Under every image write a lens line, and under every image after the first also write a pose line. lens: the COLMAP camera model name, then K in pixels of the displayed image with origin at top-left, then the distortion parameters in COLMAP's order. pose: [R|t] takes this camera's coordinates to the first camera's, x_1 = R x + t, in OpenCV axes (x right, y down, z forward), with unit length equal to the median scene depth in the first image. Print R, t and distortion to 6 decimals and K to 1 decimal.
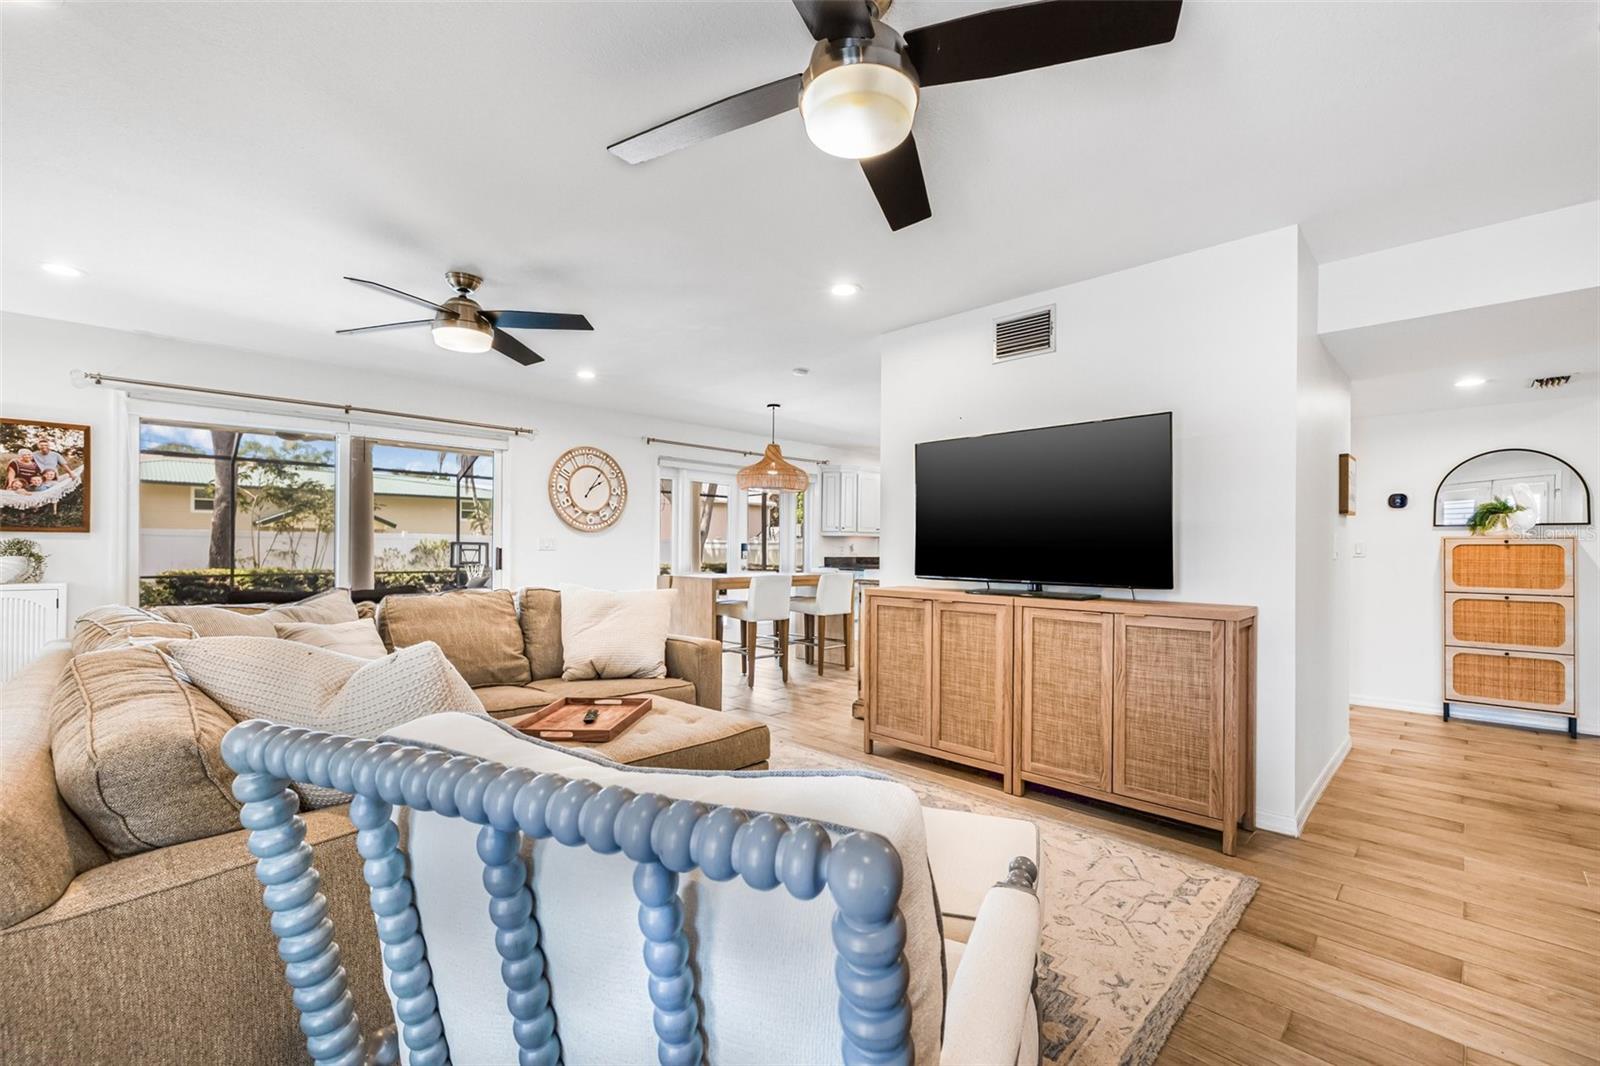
lens RADIAL K [[678.9, 0, 789.3], [0, 678.9, 547.9], [0, 0, 1]] dist [-0.000485, -0.000033]
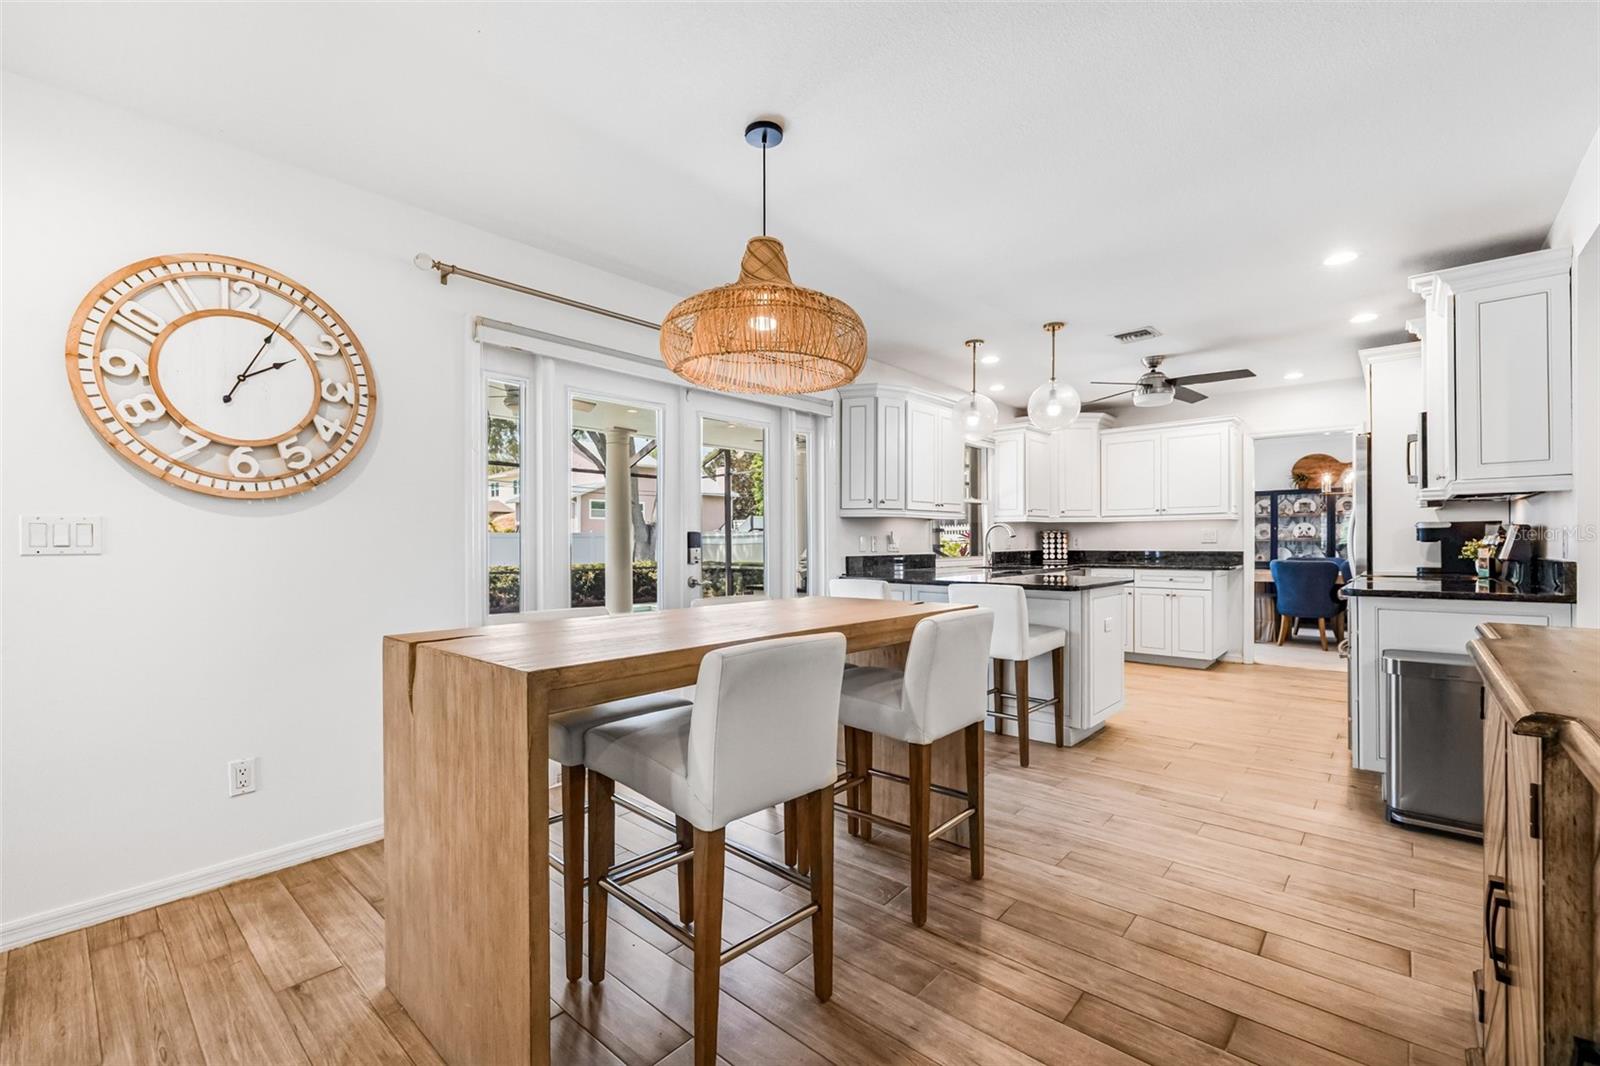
lens RADIAL K [[678.9, 0, 785.3], [0, 678.9, 537.2], [0, 0, 1]] dist [-0.000485, -0.000033]
pose [[0.998736, -0.012269, 0.048753, -0.031665], [0.012561, 0.999905, -0.005686, 0.000974], [-0.048678, 0.006291, 0.998795, 0.649279]]
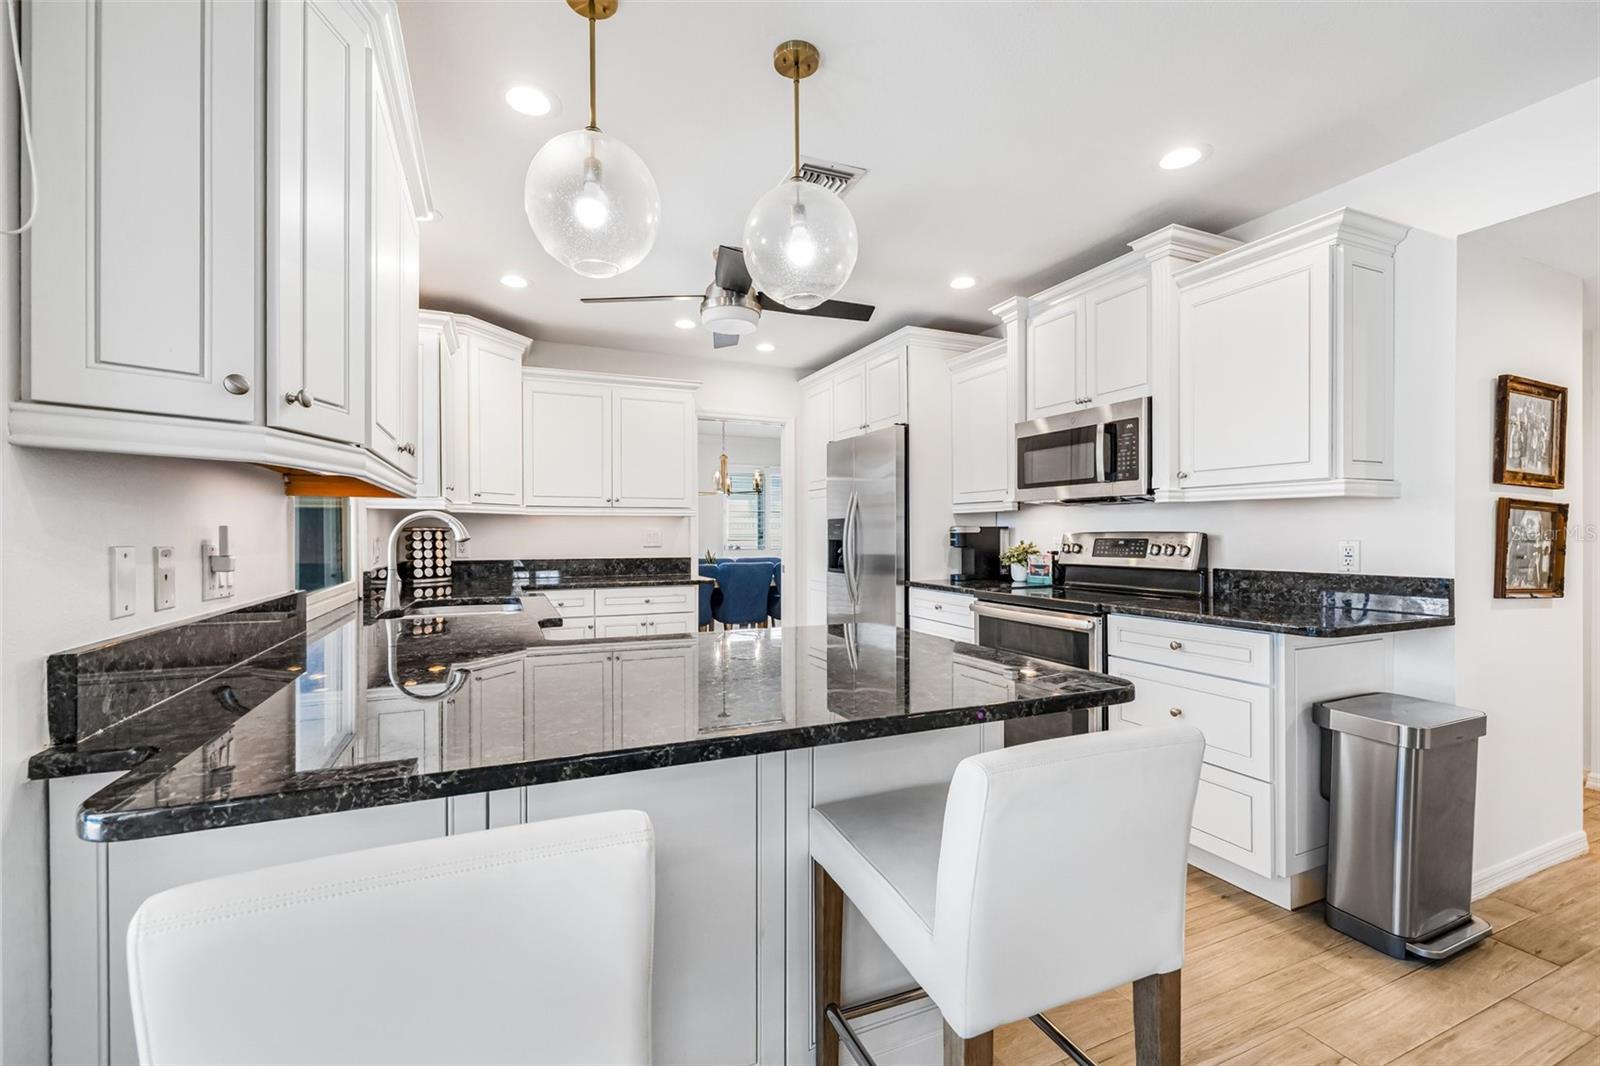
lens RADIAL K [[678.9, 0, 790.9], [0, 678.9, 535.7], [0, 0, 1]] dist [-0.000485, -0.000033]
pose [[0.366967, -0.009464, 0.930186, -0.003866], [0.004025, 0.999955, 0.008586, -0.006725], [-0.930225, 0.000593, 0.366989, 1.204369]]
